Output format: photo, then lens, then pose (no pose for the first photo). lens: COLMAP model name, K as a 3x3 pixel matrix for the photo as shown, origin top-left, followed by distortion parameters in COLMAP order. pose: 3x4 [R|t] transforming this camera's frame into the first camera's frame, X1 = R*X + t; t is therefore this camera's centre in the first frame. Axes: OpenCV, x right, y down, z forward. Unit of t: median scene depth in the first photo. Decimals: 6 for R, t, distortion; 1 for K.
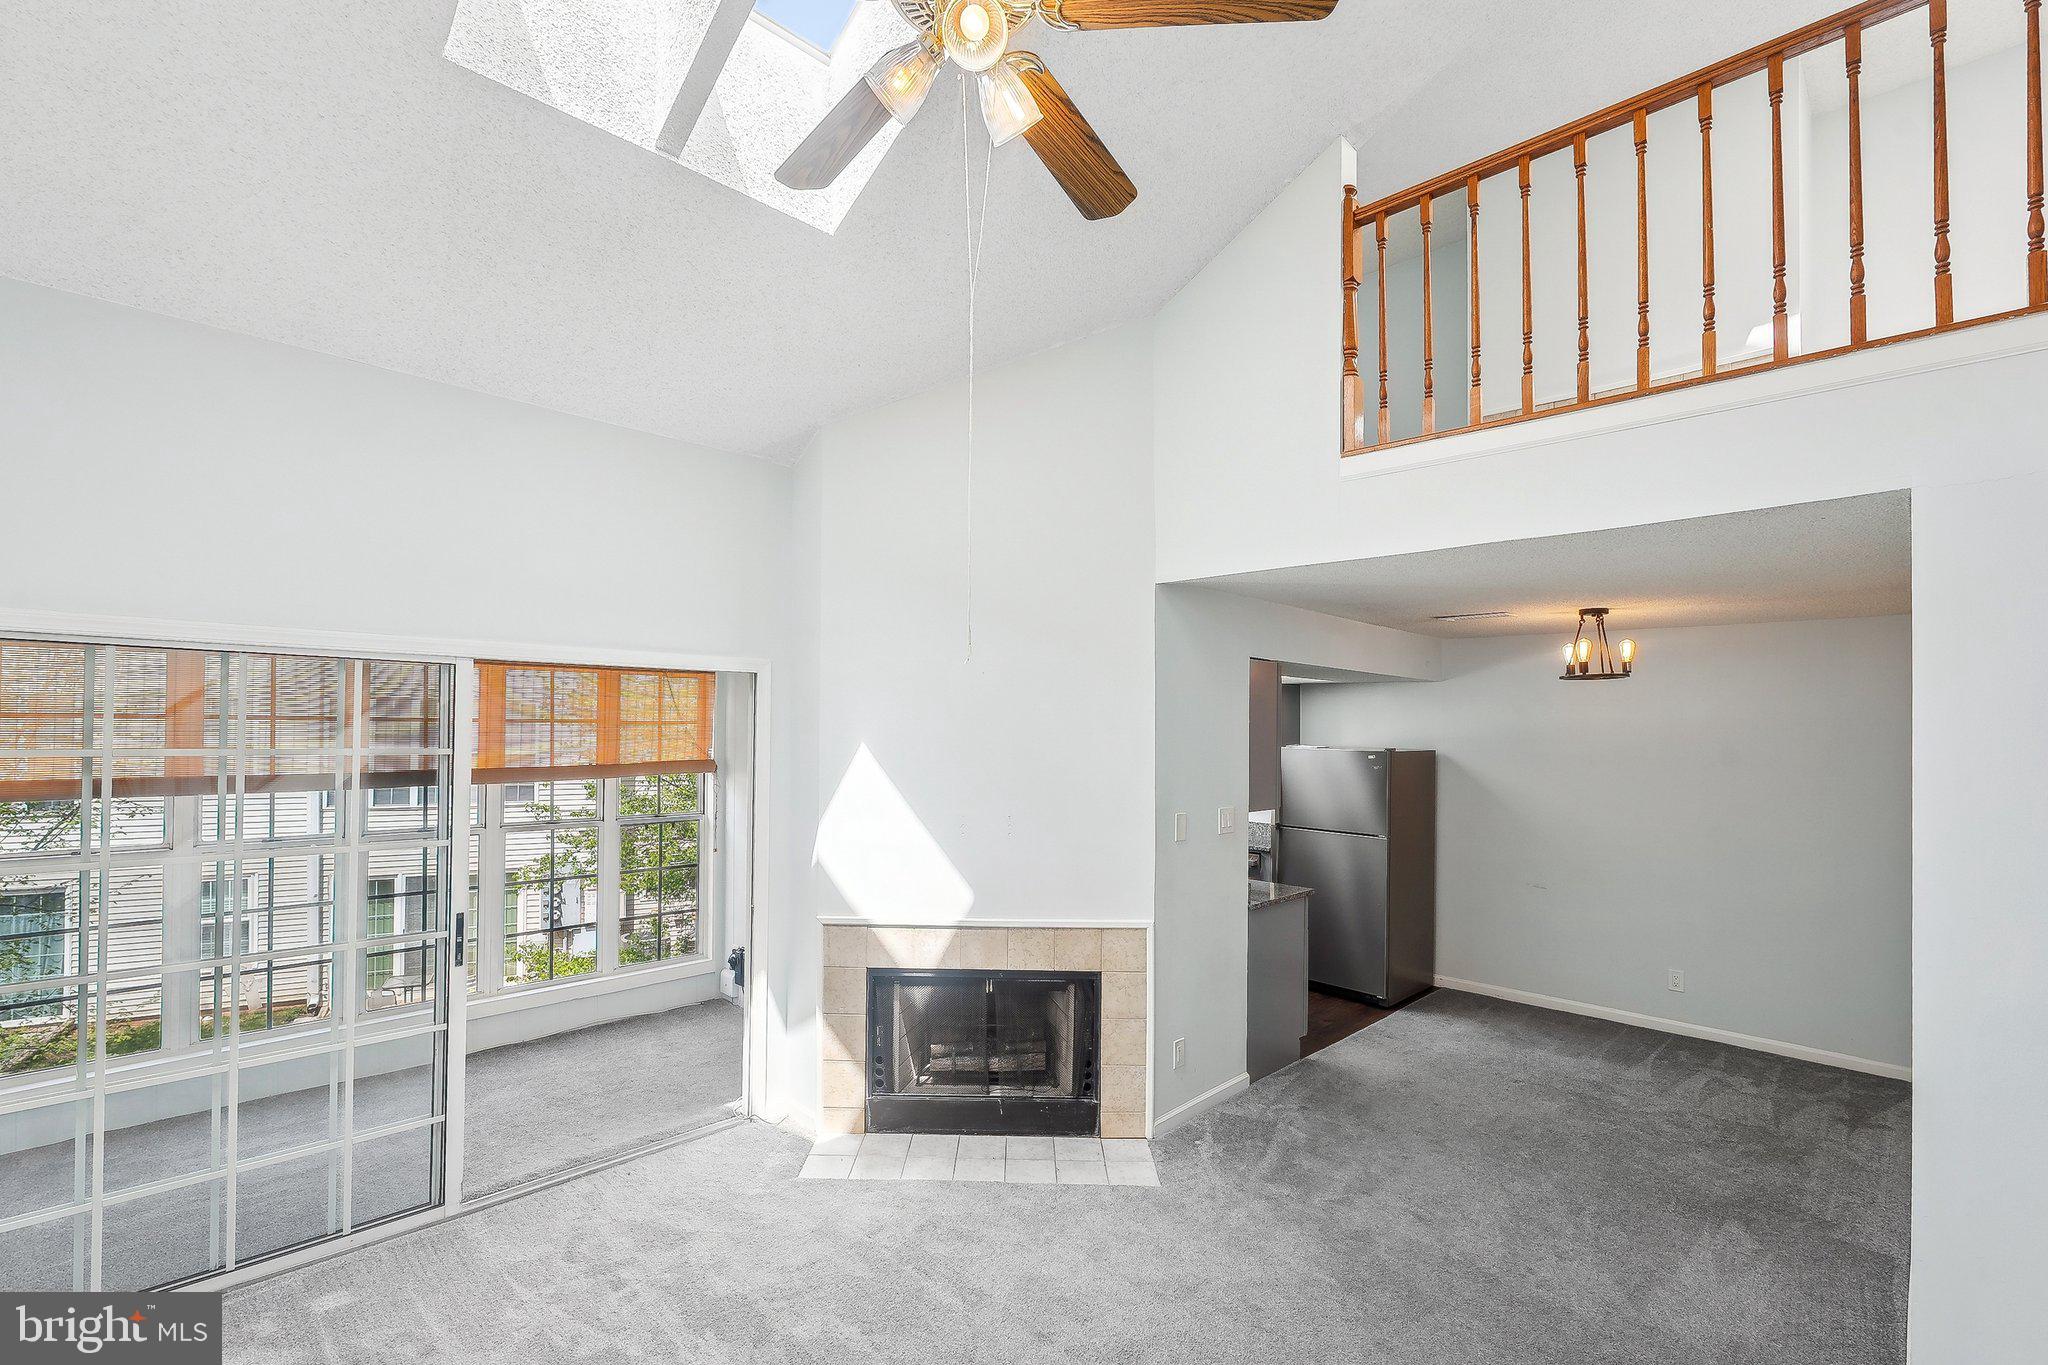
lens RADIAL K [[895.3, 0, 1023.0], [0, 895.3, 720.7], [0, 0, 1]] dist [-0.008926, 0.001050]
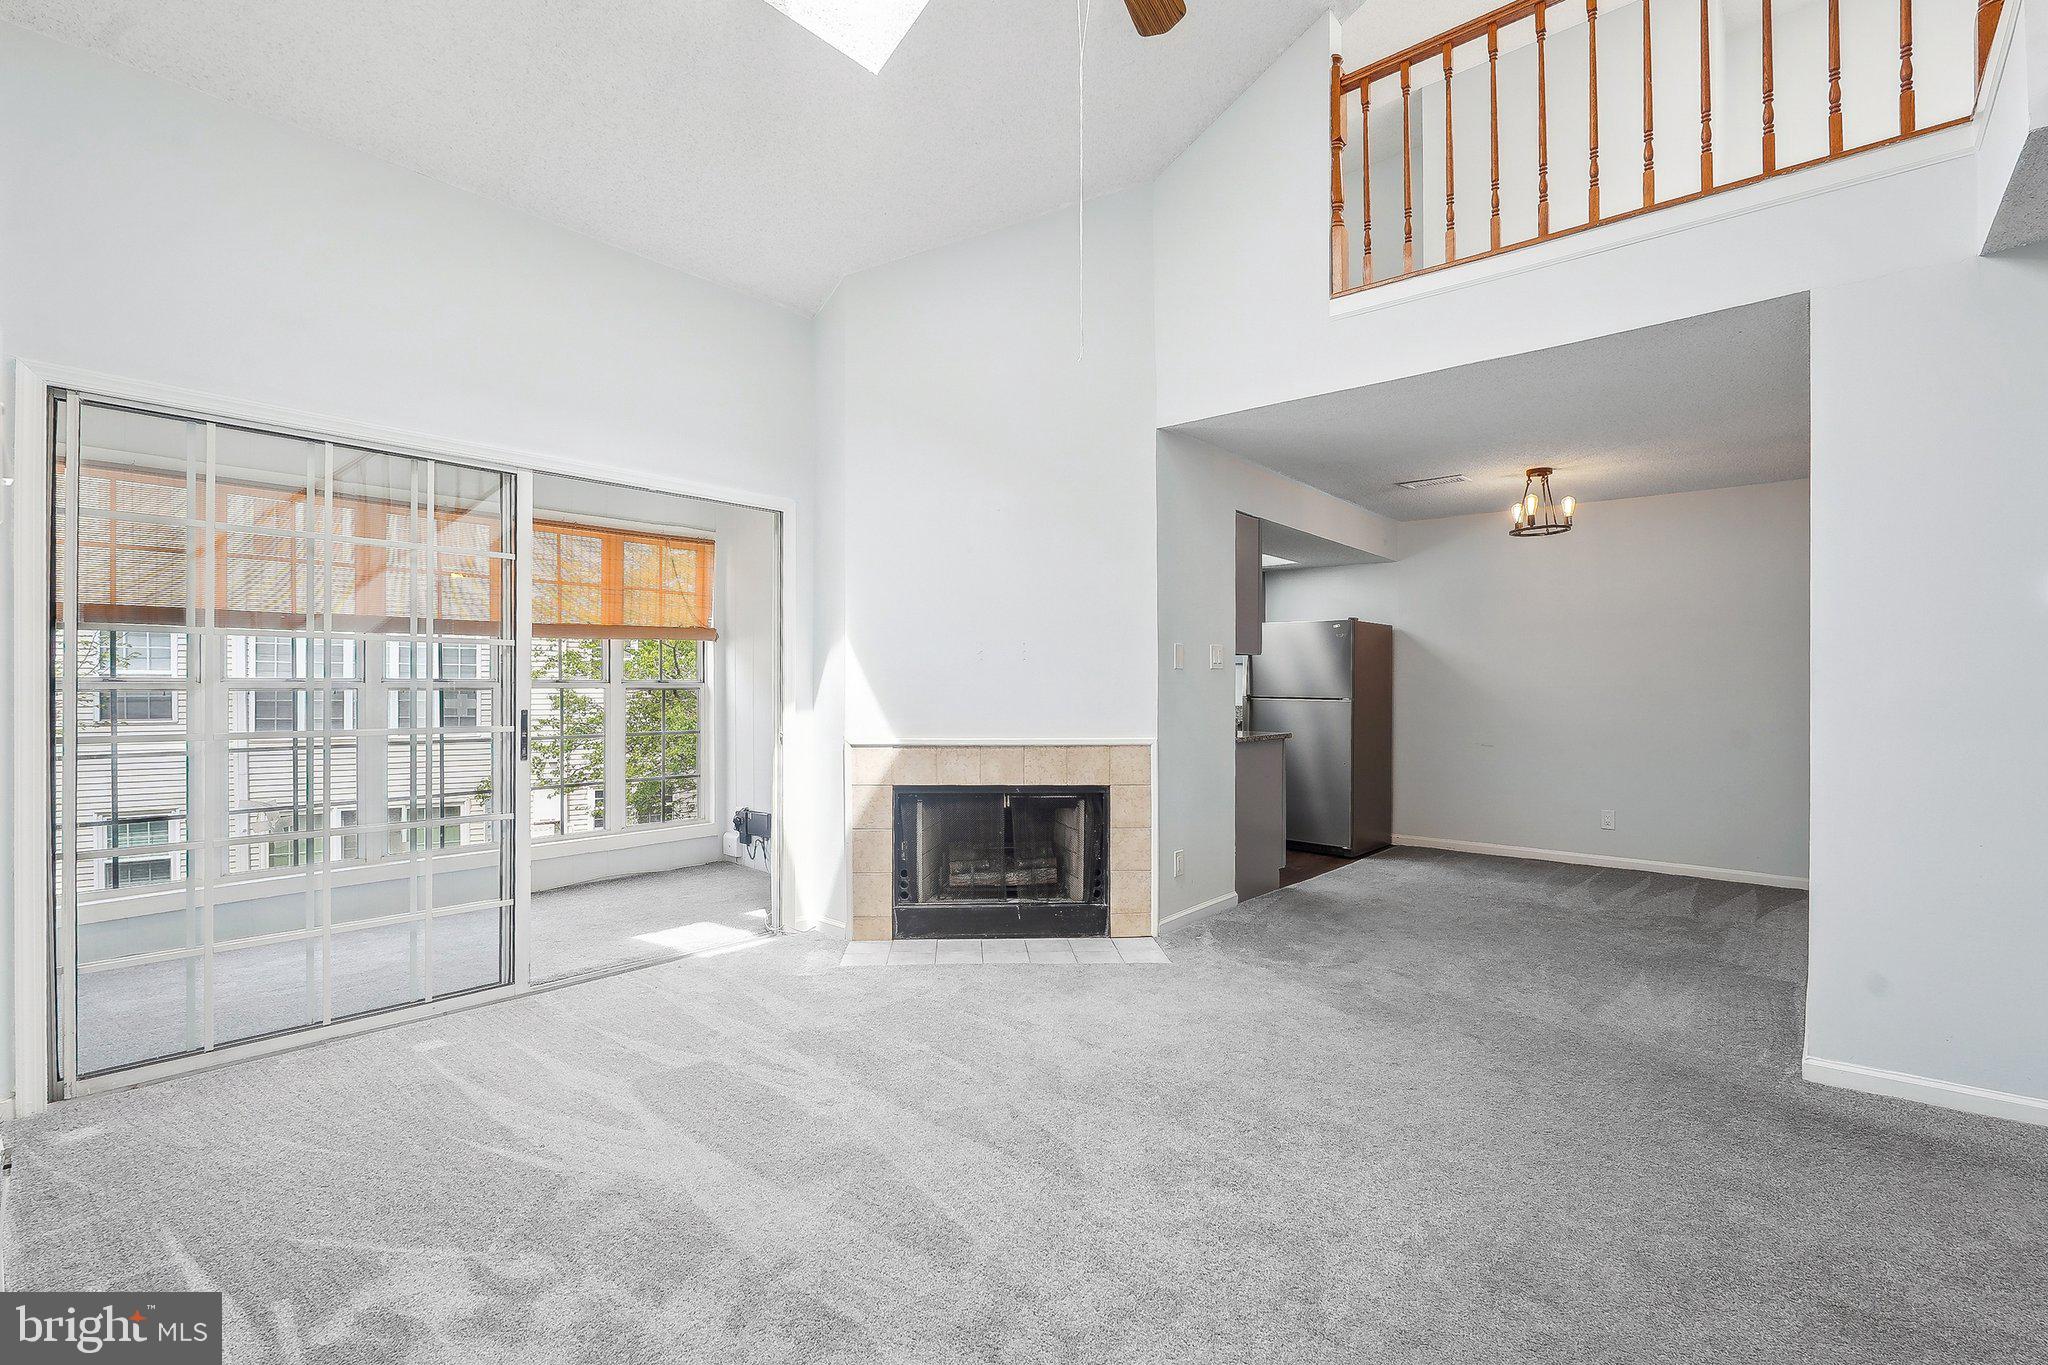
lens RADIAL K [[895.3, 0, 1026.0], [0, 895.3, 687.4], [0, 0, 1]] dist [-0.008926, 0.001050]
pose [[0.997660, -0.008310, 0.067869, -0.087033], [0.007533, 0.999903, 0.011691, 0.146480], [-0.067960, -0.011152, 0.997626, -0.080042]]
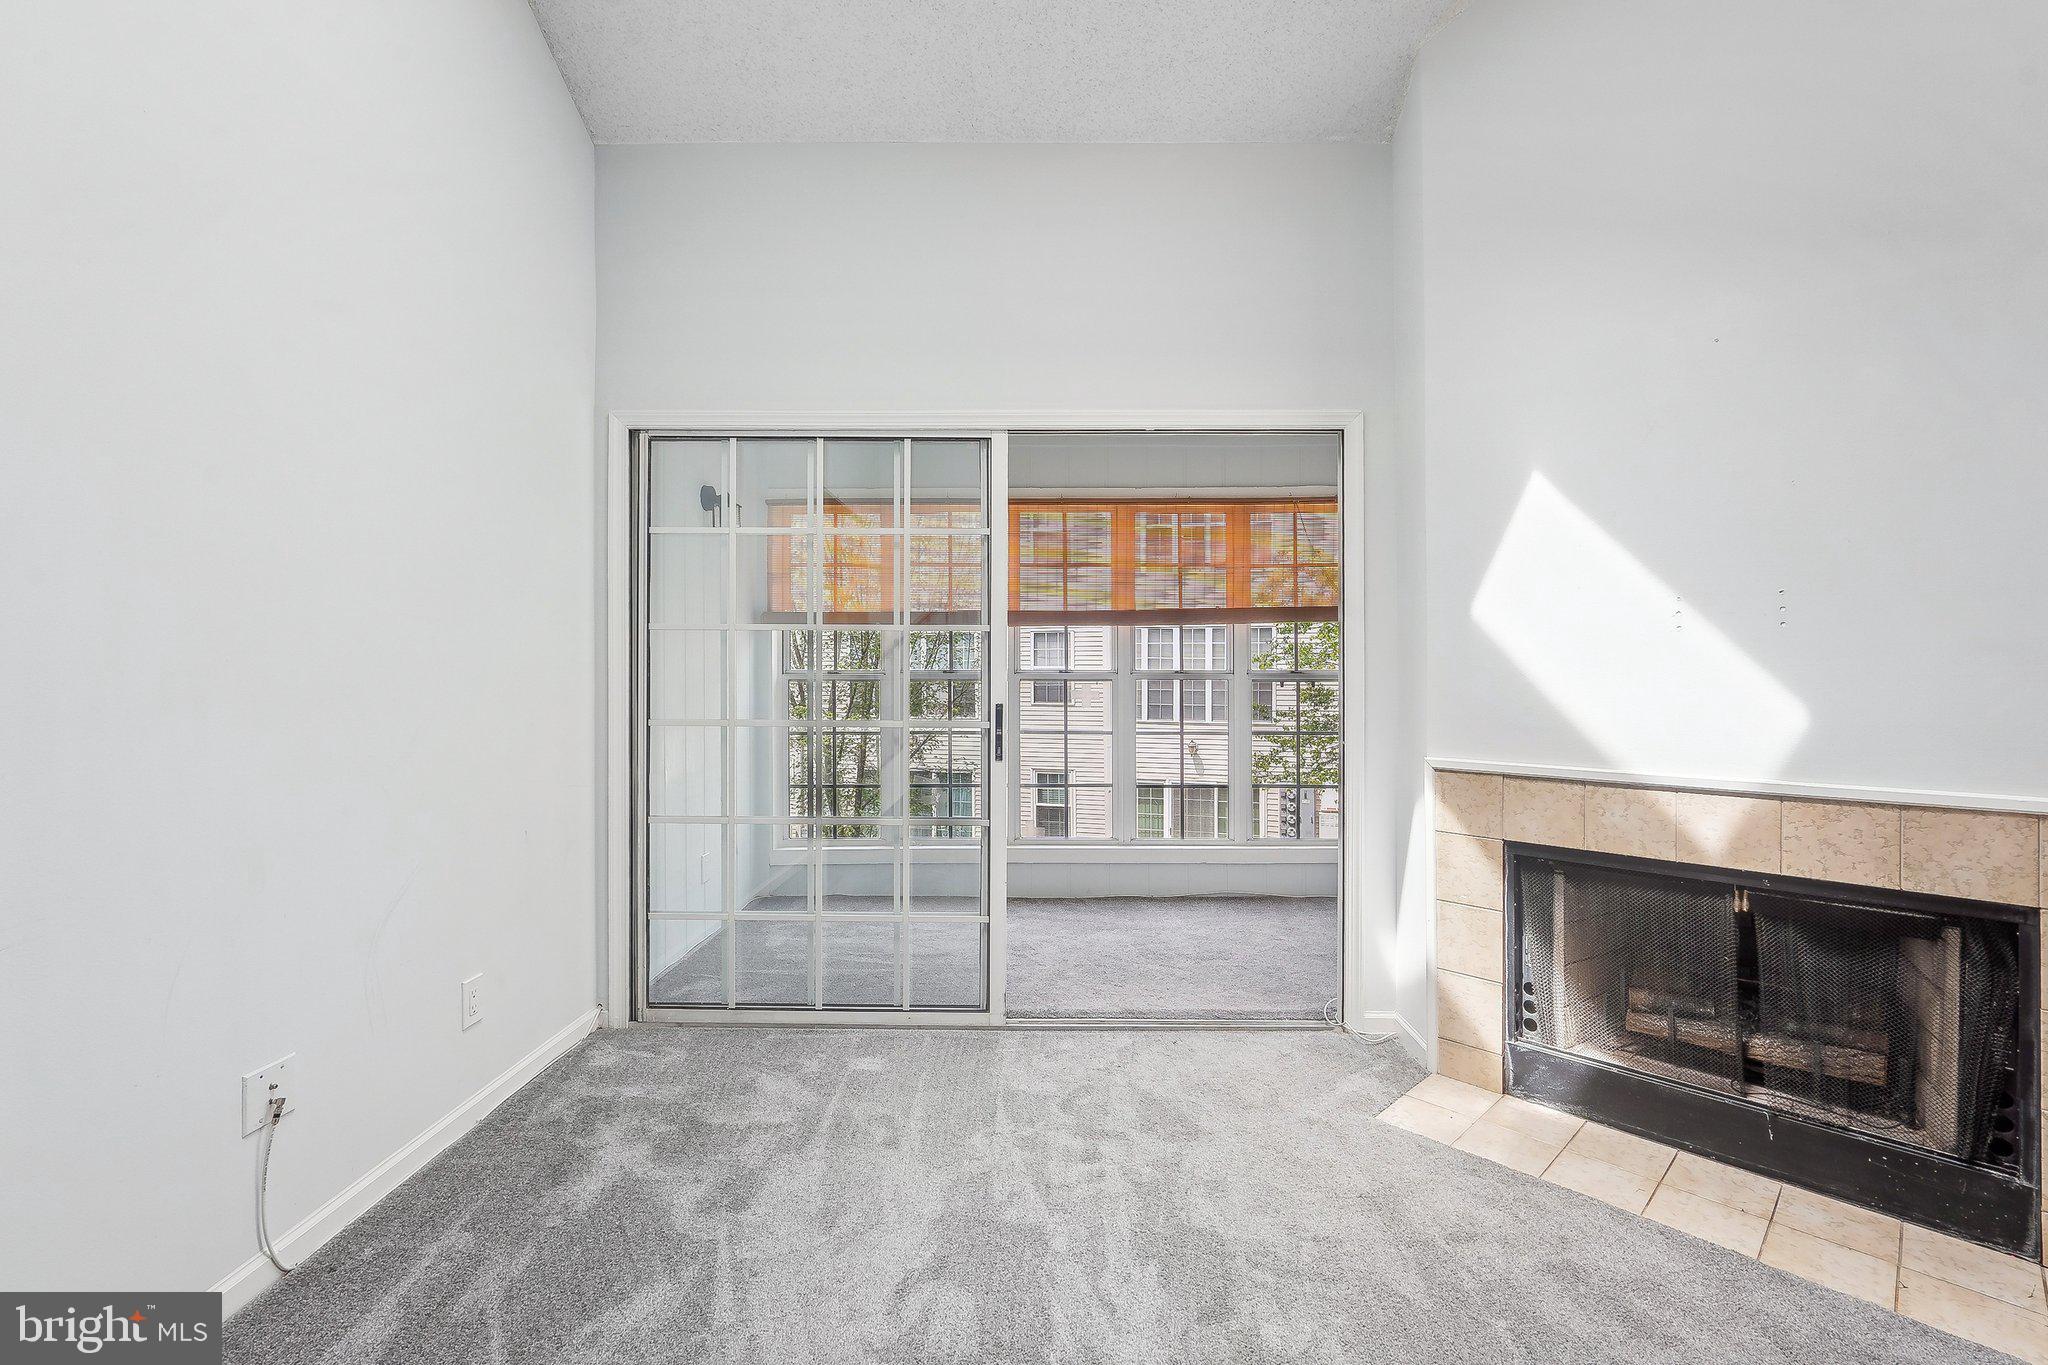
lens RADIAL K [[895.3, 0, 1034.4], [0, 895.3, 672.6], [0, 0, 1]] dist [-0.008926, 0.001050]
pose [[0.697113, -0.011915, -0.716862, 0.054329], [0.013434, 0.999903, -0.003556, 0.151328], [0.716835, -0.007152, 0.697206, 0.301853]]
